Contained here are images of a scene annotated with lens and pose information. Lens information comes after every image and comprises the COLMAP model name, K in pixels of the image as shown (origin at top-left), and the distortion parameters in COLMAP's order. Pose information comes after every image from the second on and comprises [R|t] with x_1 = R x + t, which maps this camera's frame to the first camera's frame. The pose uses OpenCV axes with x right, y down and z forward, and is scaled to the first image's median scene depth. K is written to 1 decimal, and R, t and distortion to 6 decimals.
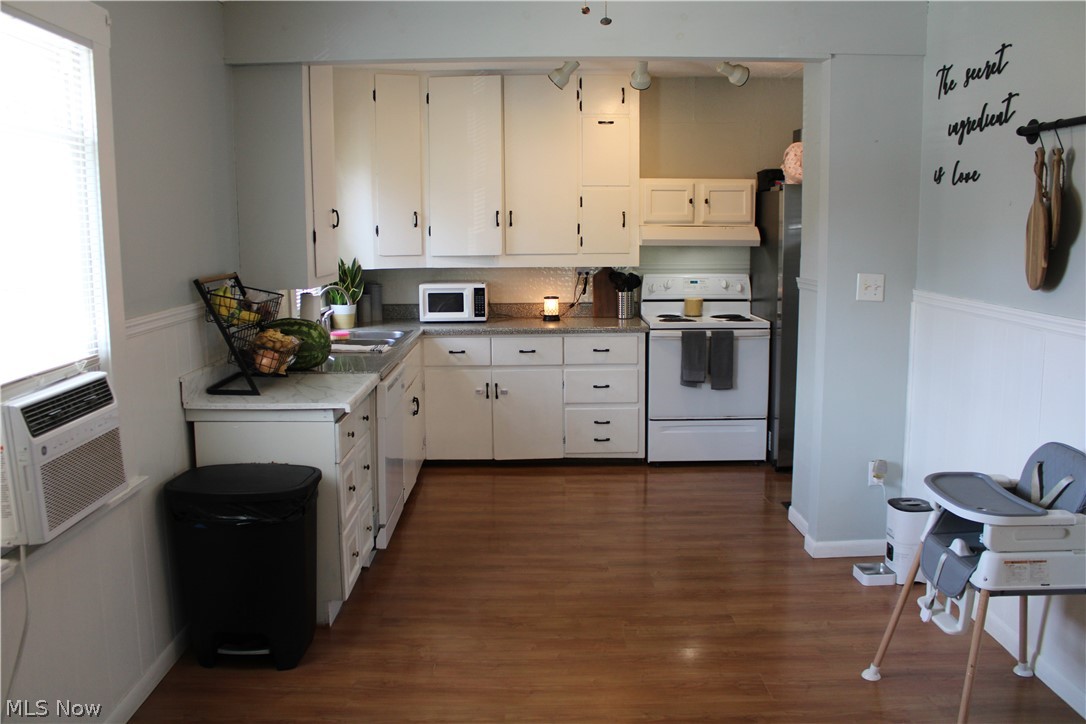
lens RADIAL K [[924.8, 0, 547.7], [0, 924.8, 354.3], [0, 0, 1]] dist [-0.126554, 0.070147]
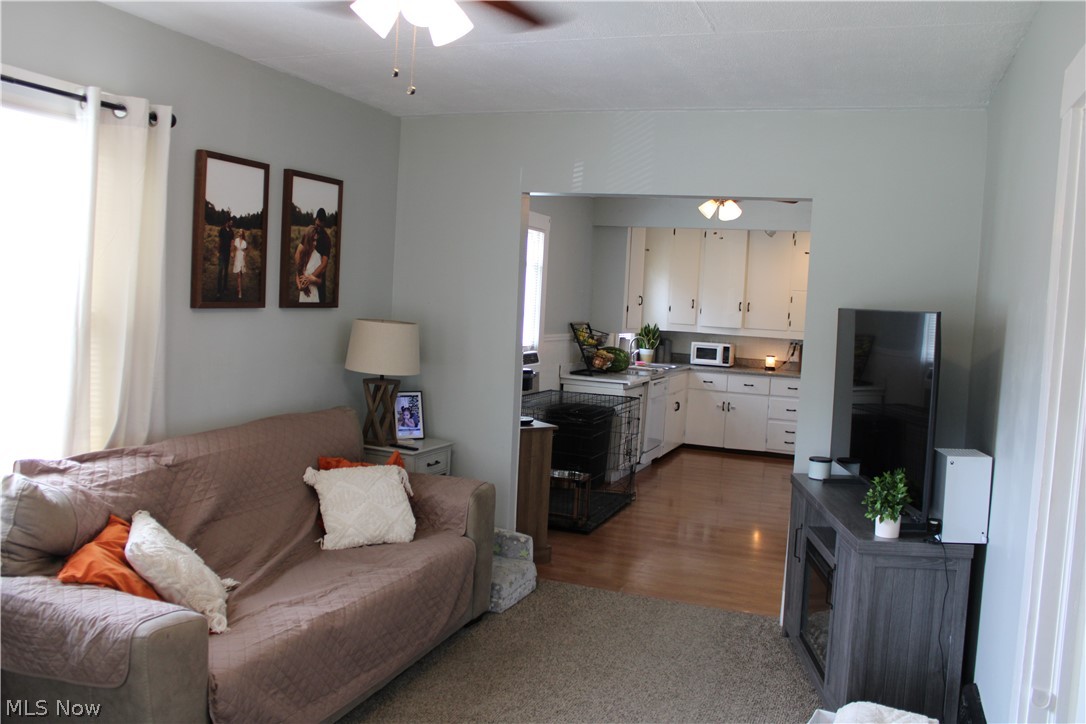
lens RADIAL K [[924.8, 0, 545.7], [0, 924.8, 355.0], [0, 0, 1]] dist [-0.126554, 0.070147]
pose [[0.925353, 0.080155, -0.370535, 0.252729], [-0.112458, 0.991437, -0.066376, 0.095546], [0.362042, 0.103090, 0.926444, -0.701496]]
